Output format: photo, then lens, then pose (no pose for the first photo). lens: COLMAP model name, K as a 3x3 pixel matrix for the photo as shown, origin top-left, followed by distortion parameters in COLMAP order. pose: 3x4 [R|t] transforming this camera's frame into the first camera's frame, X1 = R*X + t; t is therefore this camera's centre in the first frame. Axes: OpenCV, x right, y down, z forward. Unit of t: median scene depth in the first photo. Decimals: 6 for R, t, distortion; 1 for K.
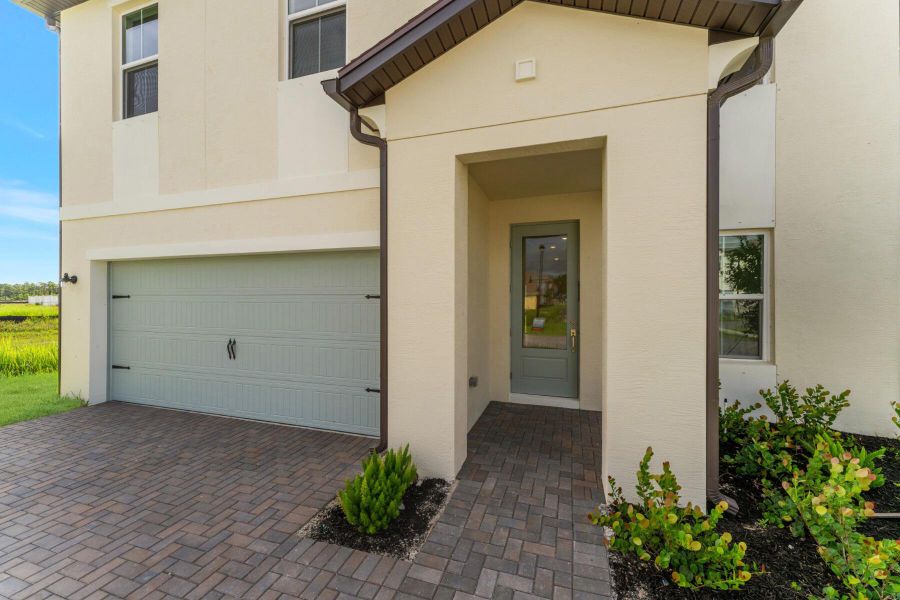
lens RADIAL K [[365.2, 0, 447.0], [0, 365.2, 292.2], [0, 0, 1]] dist [0.001502, 0.000181]
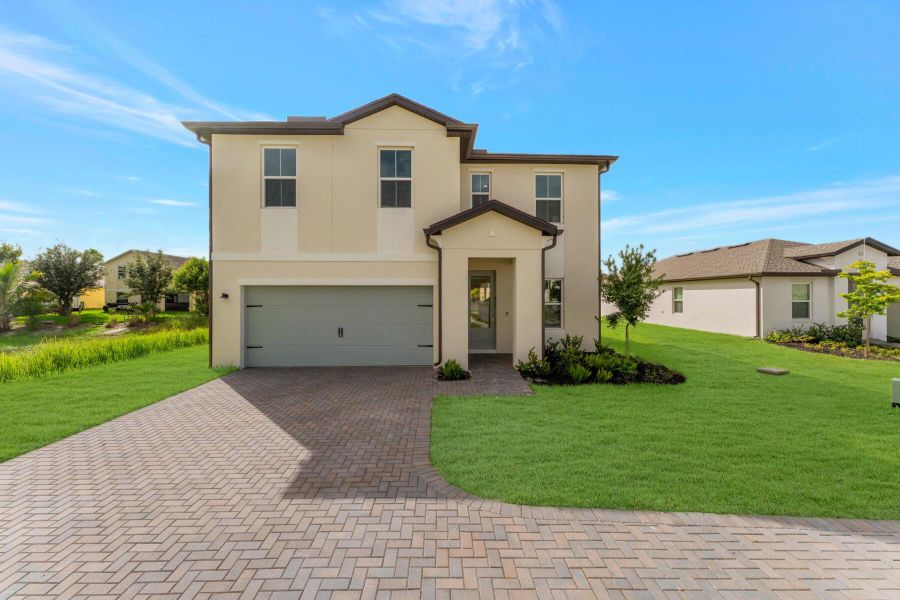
lens RADIAL K [[354.7, 0, 445.3], [0, 354.7, 294.9], [0, 0, 1]] dist [0.001362, 0.000020]
pose [[0.944096, -0.002657, 0.329660, -0.846821], [0.000008, 0.999968, 0.008038, -0.078580], [-0.329670, -0.007586, 0.944066, -1.260152]]
